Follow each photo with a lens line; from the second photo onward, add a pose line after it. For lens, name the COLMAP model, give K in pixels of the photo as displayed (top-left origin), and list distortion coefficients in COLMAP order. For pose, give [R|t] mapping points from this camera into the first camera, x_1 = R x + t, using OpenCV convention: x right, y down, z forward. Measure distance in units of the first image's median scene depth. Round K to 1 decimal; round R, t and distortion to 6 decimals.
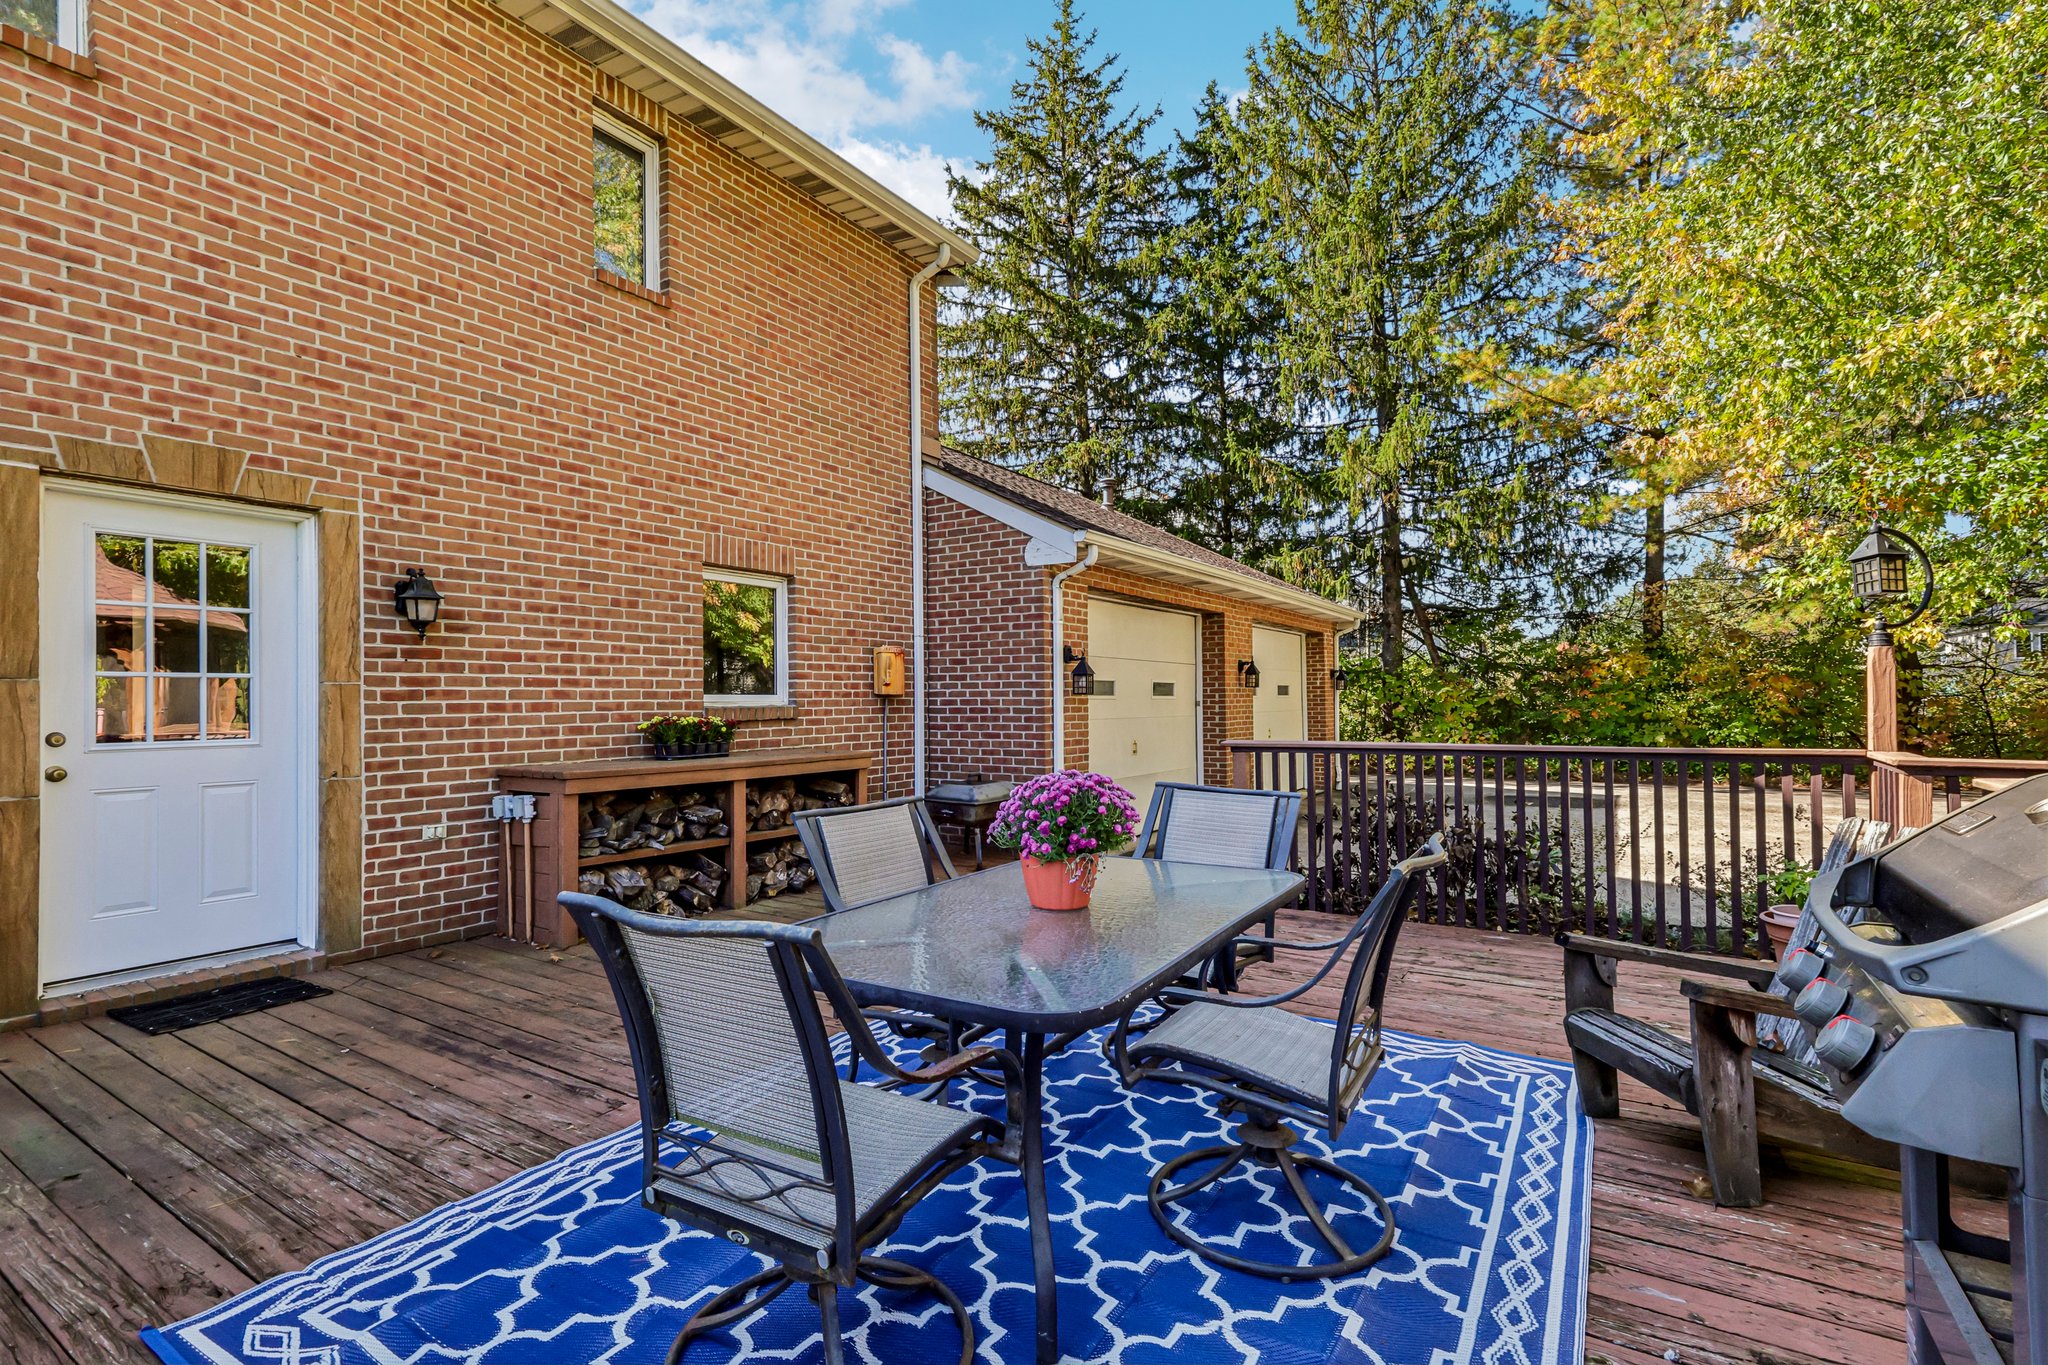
lens RADIAL K [[936.5, 0, 1032.3], [0, 936.5, 700.6], [0, 0, 1]] dist [-0.002595, -0.000682]
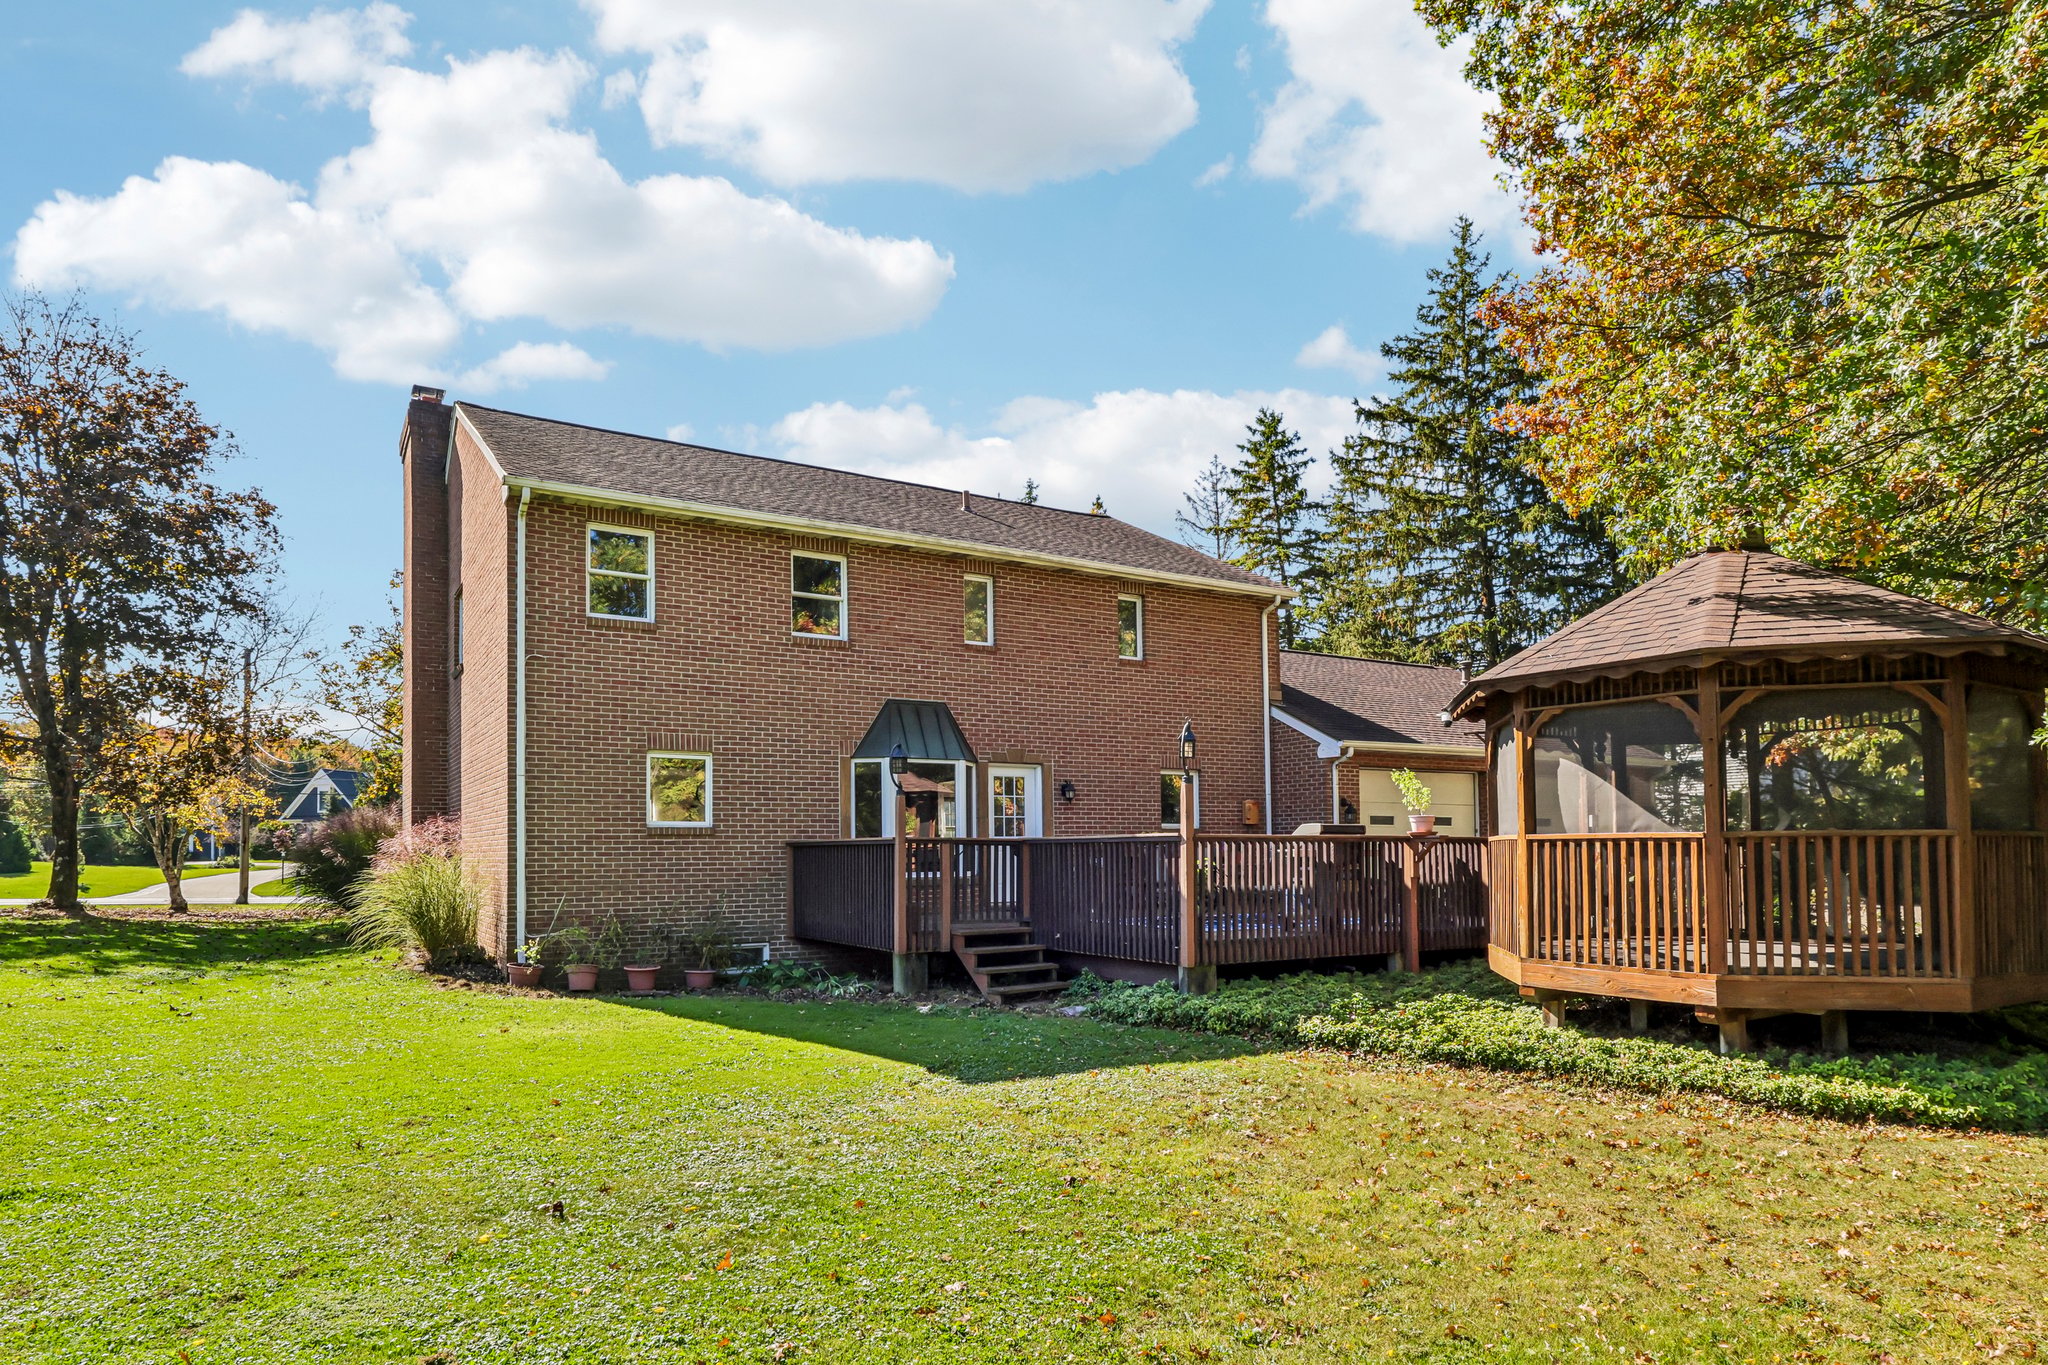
lens RADIAL K [[1195.2, 0, 1024.0], [0, 1195.2, 682.5], [0, 0, 1]] dist [0.000498, 0.000065]
pose [[0.889110, -0.050239, -0.454929, 0.601890], [-0.007691, 0.992177, -0.124600, 0.015960], [0.457630, 0.114282, 0.881768, -1.529807]]
